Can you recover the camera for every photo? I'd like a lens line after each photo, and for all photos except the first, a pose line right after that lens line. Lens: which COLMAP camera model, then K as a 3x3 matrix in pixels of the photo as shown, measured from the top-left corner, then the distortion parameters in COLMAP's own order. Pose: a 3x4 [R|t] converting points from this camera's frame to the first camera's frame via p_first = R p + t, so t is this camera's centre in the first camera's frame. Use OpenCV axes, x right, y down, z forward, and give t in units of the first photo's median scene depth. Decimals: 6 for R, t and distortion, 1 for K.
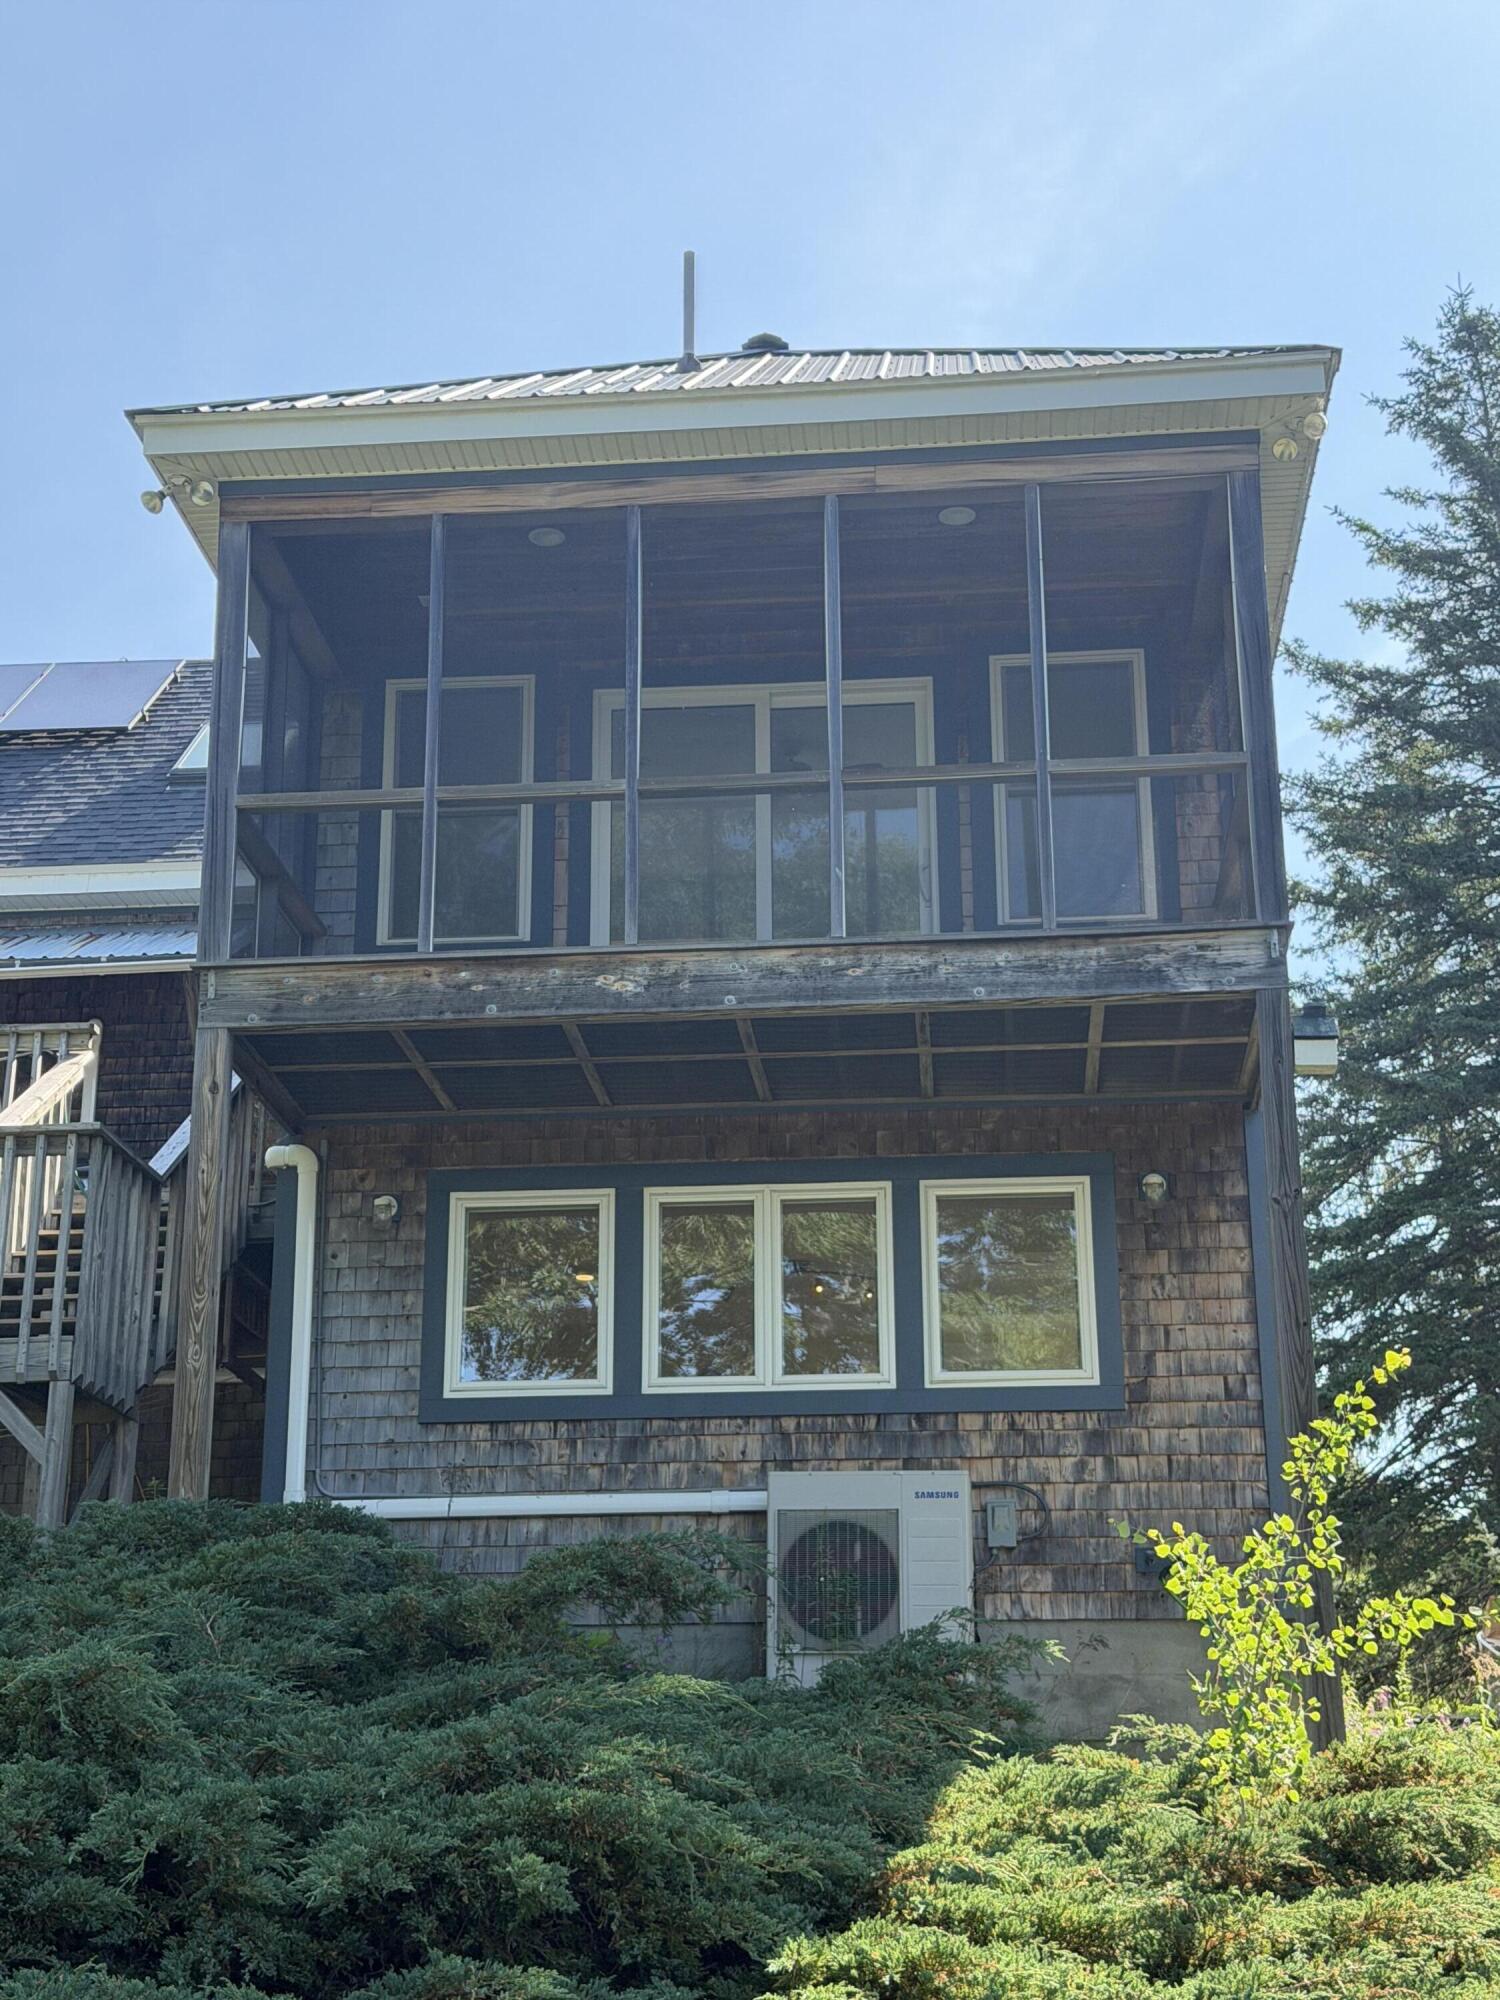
lens RADIAL K [[2878.6, 0, 747.4], [0, 2878.6, 996.5], [0, 0, 1]] dist [0.127391, 0.000000]
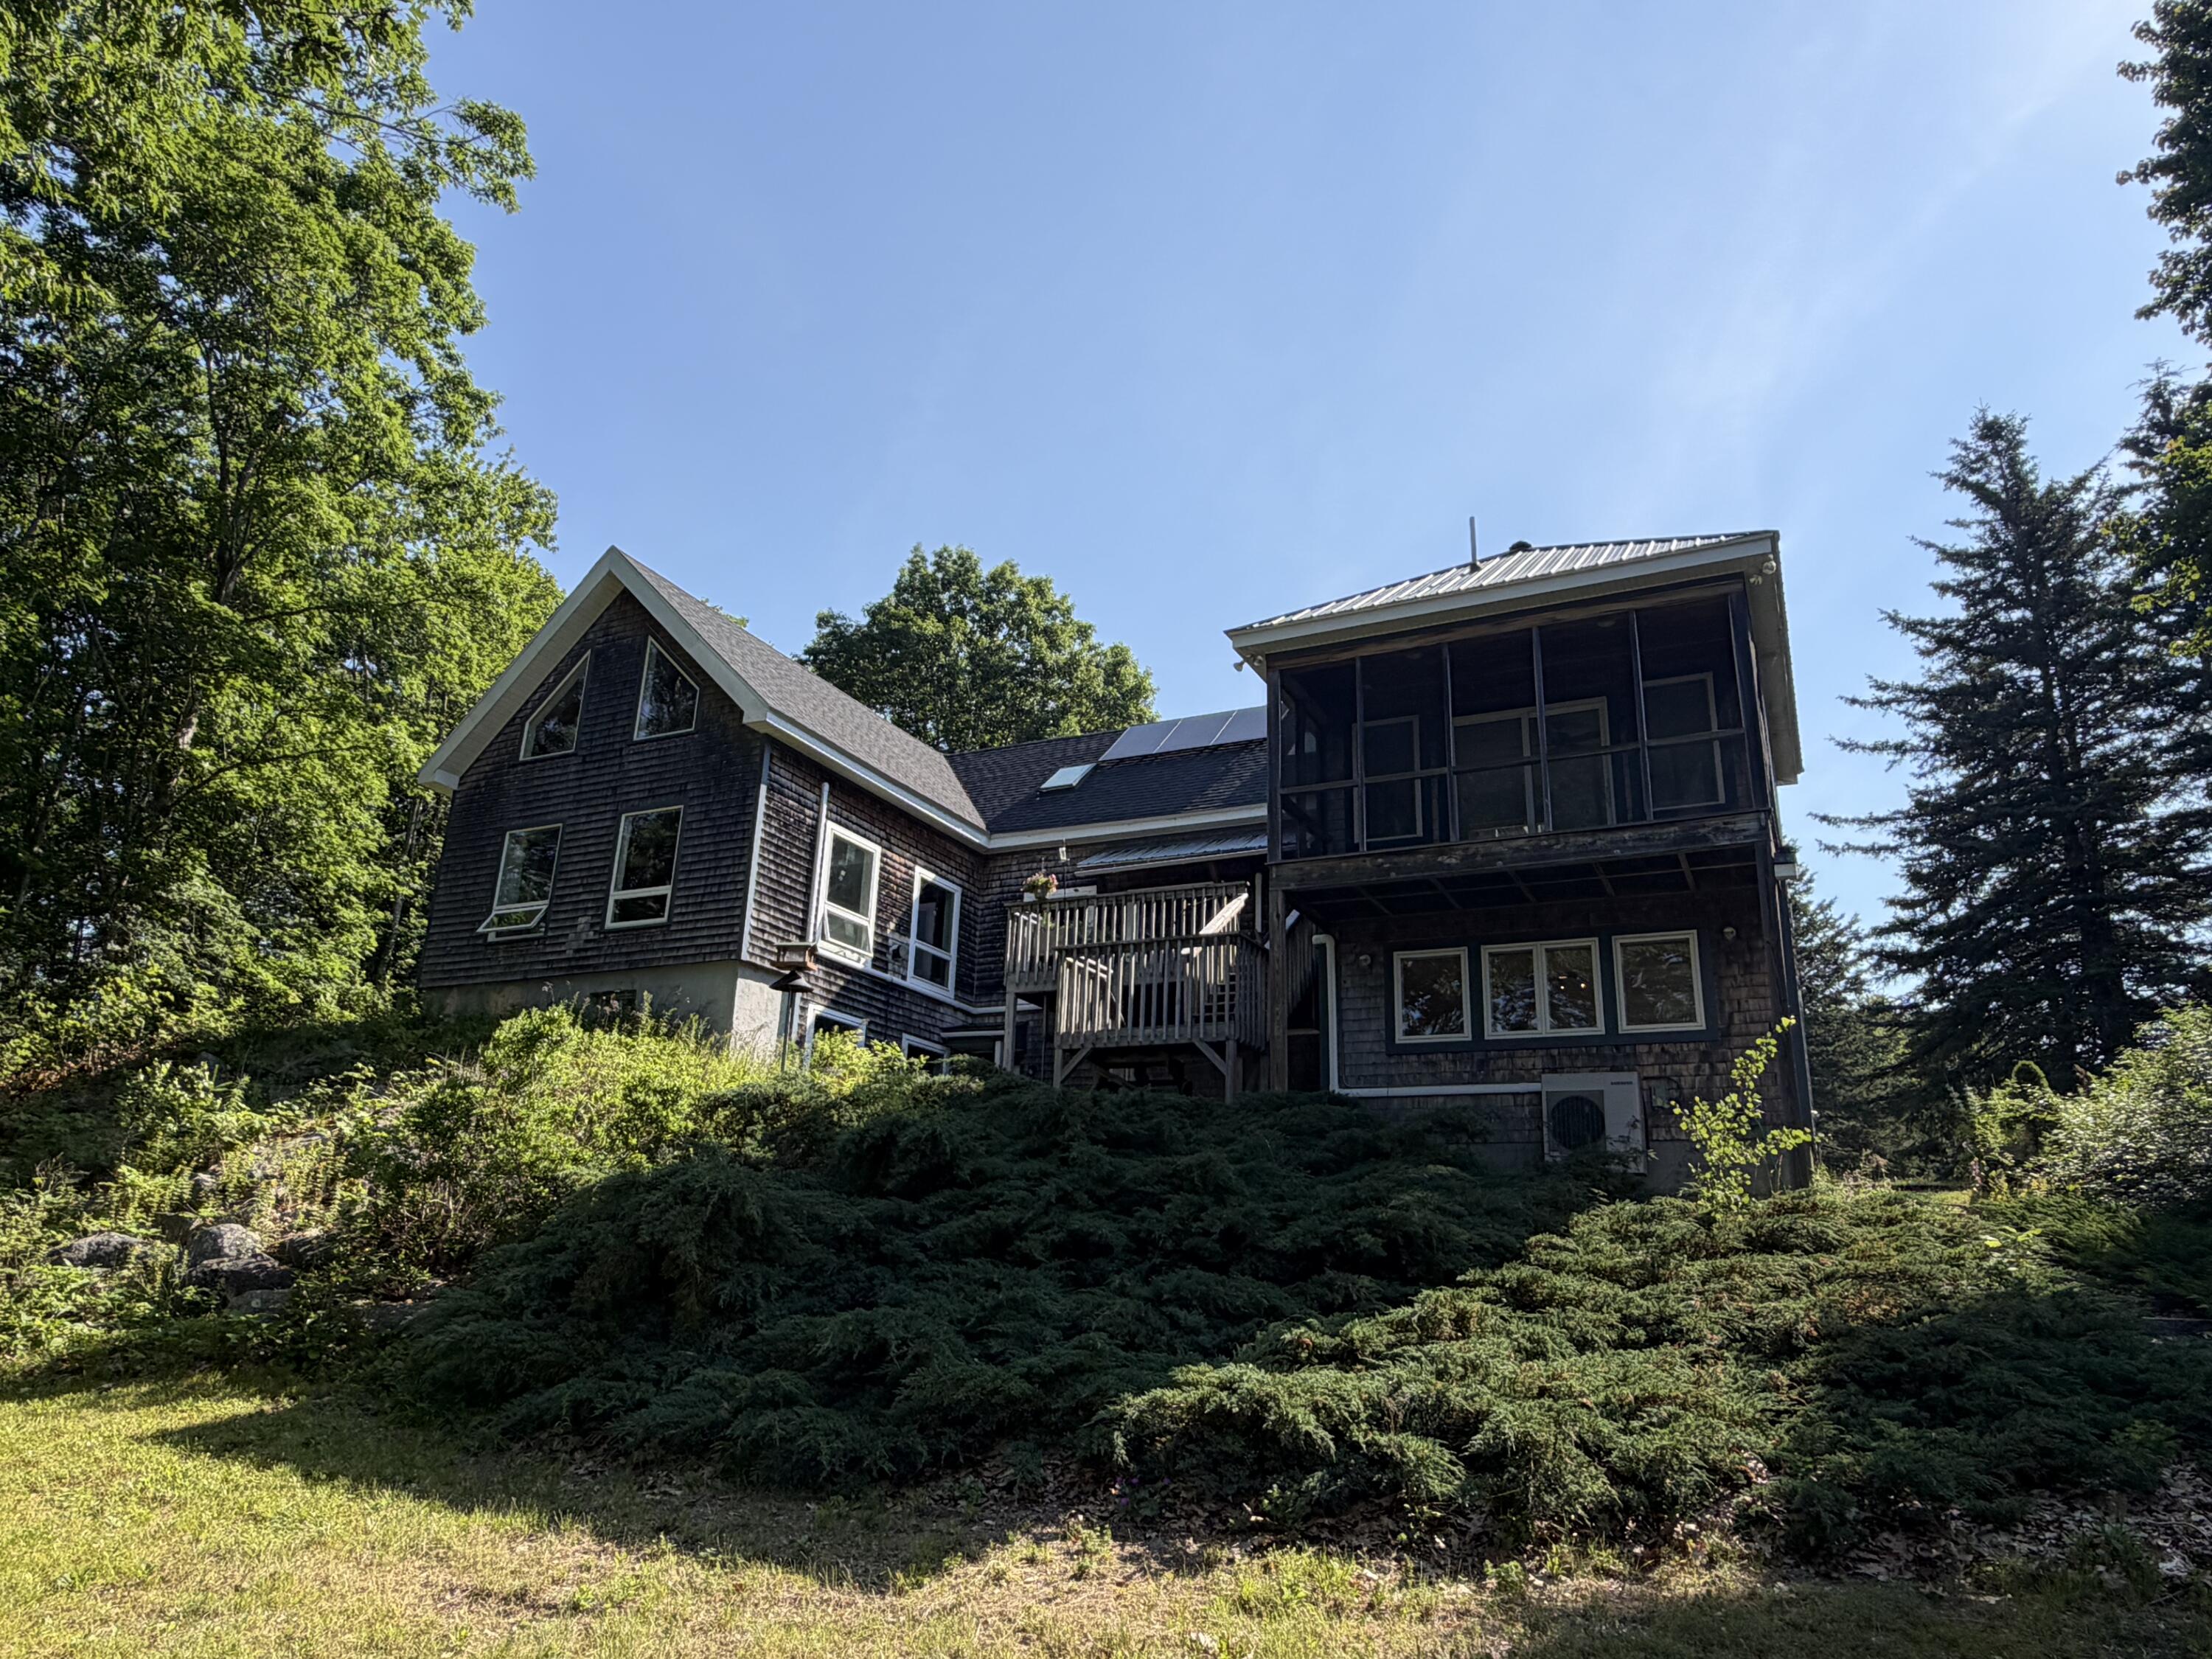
lens RADIAL K [[1420.4, 0, 1108.0], [0, 1420.4, 833.9], [0, 0, 1]] dist [-0.001785, -0.000964]
pose [[0.934526, -0.079420, -0.346921, 0.084175], [0.079400, 0.996740, -0.014297, -0.026924], [0.346925, -0.014185, 0.937785, -0.117072]]
